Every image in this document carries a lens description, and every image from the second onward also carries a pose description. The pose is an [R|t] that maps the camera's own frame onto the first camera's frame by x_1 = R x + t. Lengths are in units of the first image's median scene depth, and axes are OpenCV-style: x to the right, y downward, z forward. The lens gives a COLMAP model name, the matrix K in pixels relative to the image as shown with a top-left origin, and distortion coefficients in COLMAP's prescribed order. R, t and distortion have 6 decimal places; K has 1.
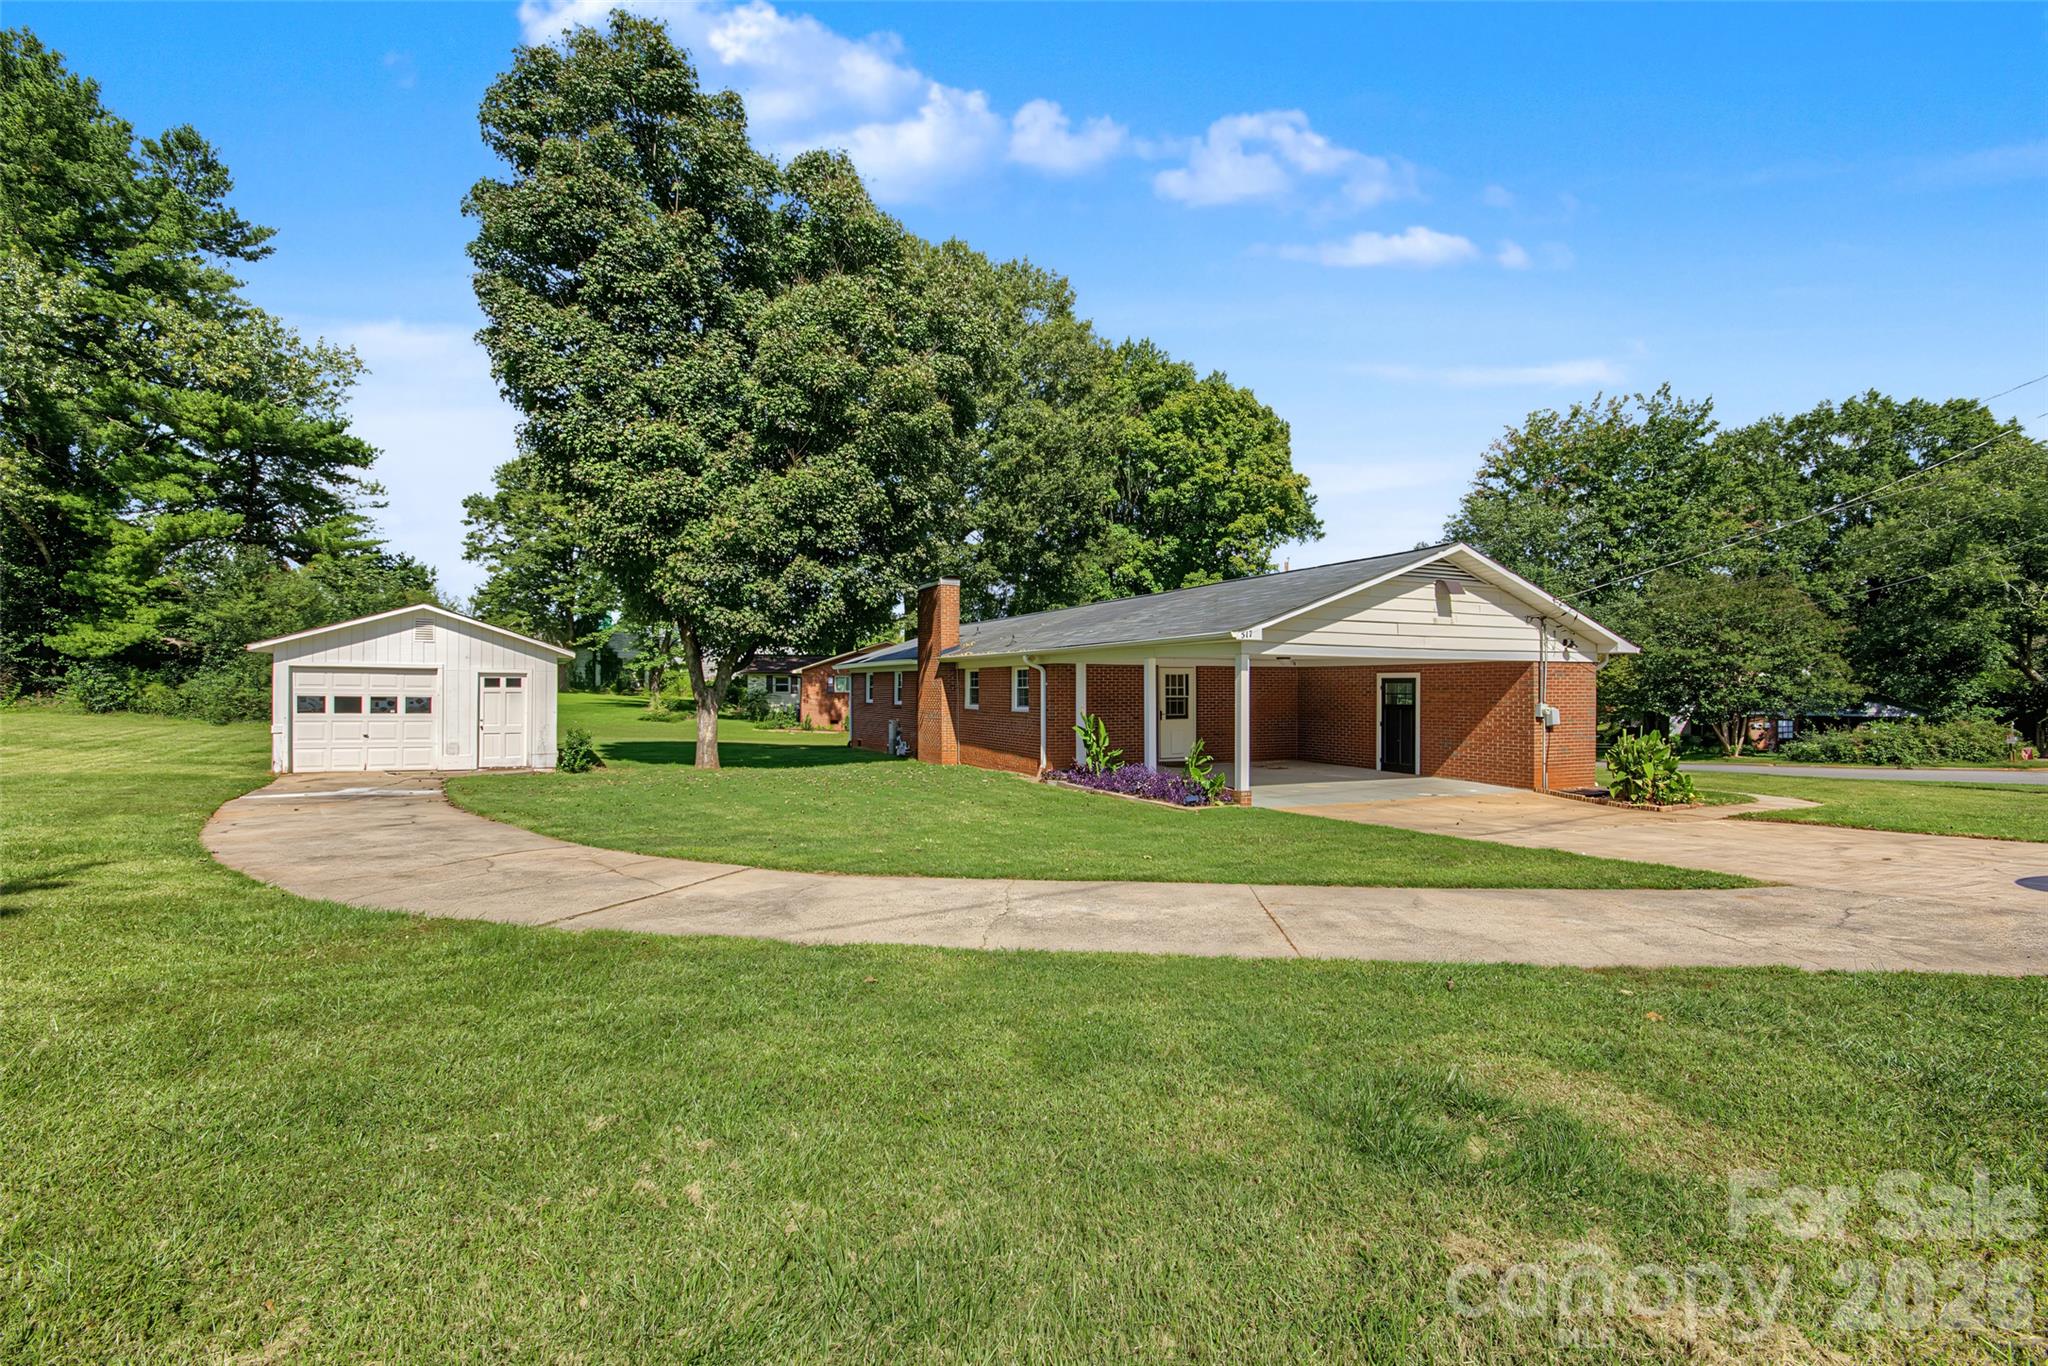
lens RADIAL K [[917.7, 0, 1031.6], [0, 917.7, 685.3], [0, 0, 1]] dist [0.000610, -0.002954]
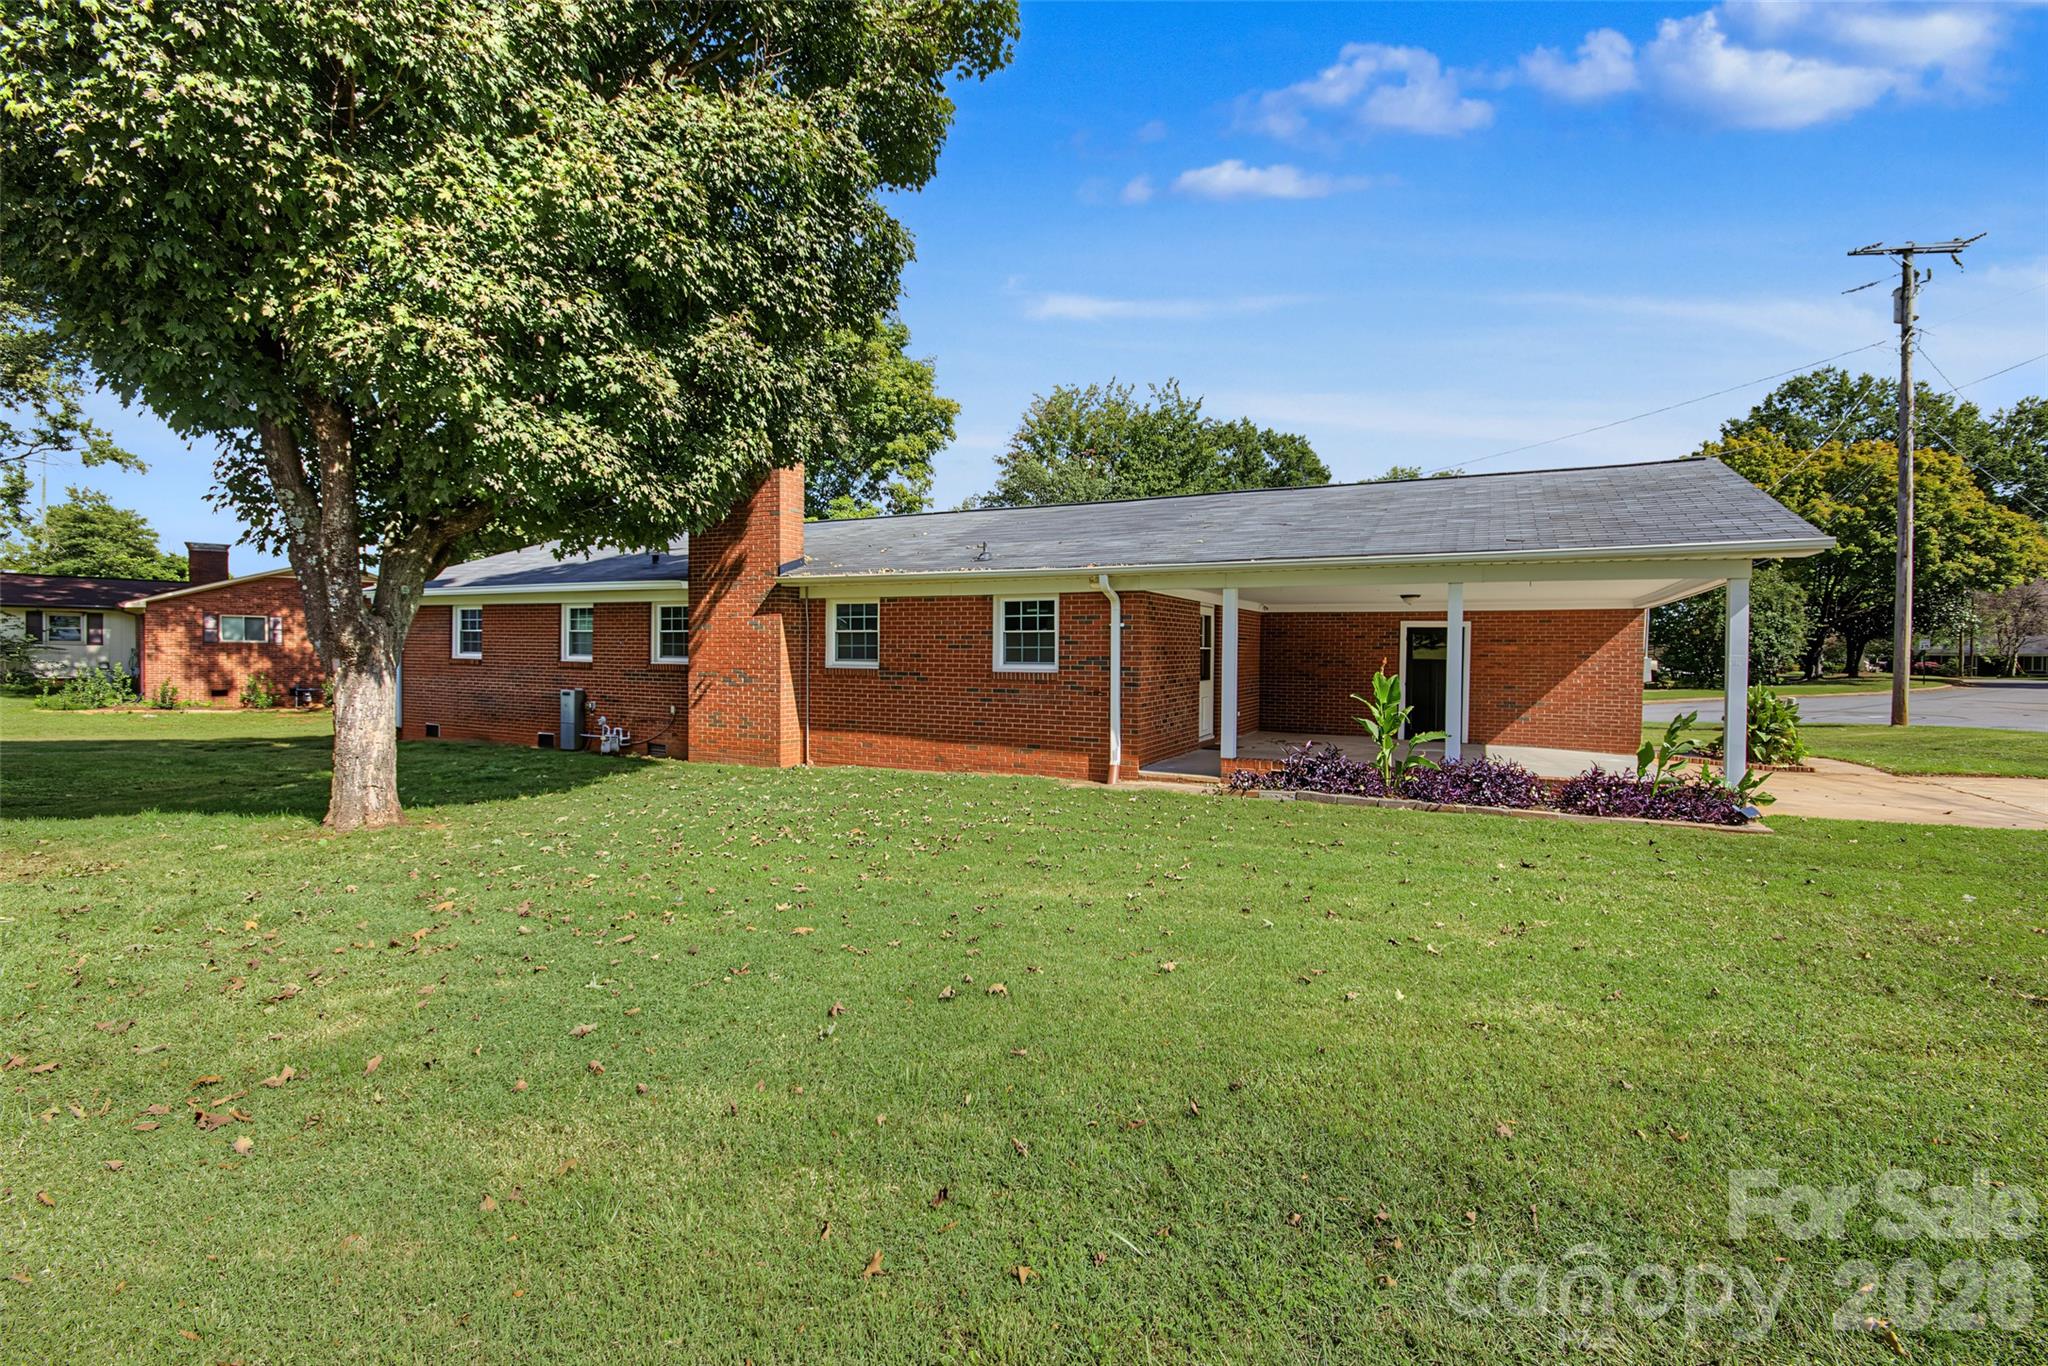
lens RADIAL K [[917.7, 0, 1026.4], [0, 917.7, 672.0], [0, 0, 1]] dist [0.000610, -0.002954]
pose [[0.797415, -0.008238, 0.603375, -0.236987], [-0.010038, 0.999587, 0.026914, 0.008247], [-0.603348, -0.027519, 0.797003, 0.338668]]
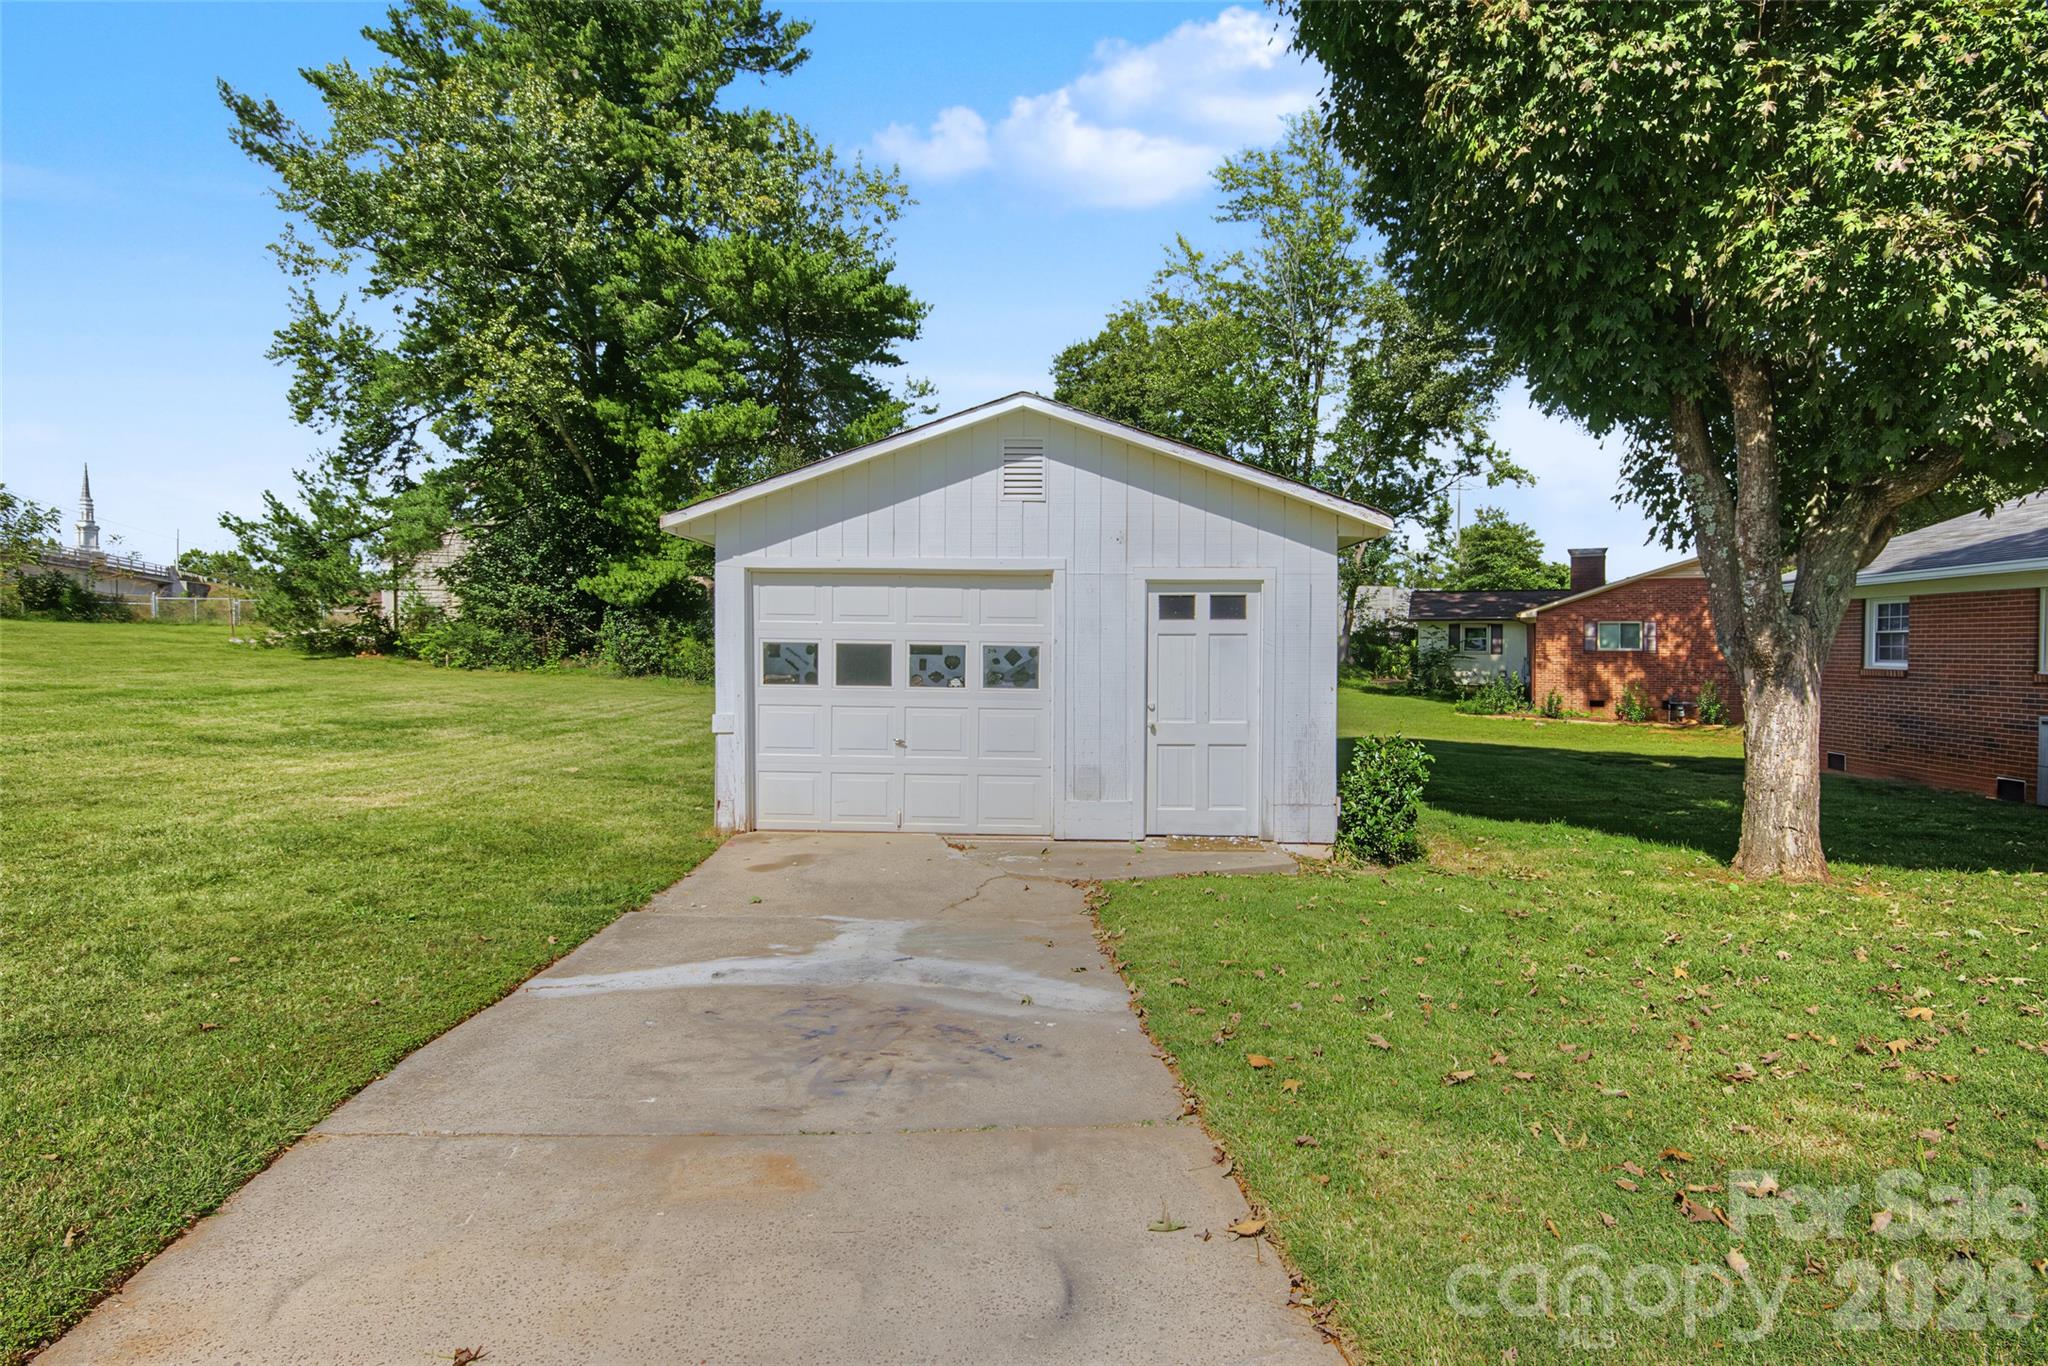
lens RADIAL K [[1132.8, 0, 1029.2], [0, 1132.8, 668.0], [0, 0, 1]] dist [0.000570, -0.000466]
pose [[0.862137, 0.005742, -0.506643, -0.246345], [0.003090, 0.999858, 0.016590, 0.008340], [0.506667, -0.015868, 0.861996, 0.347428]]
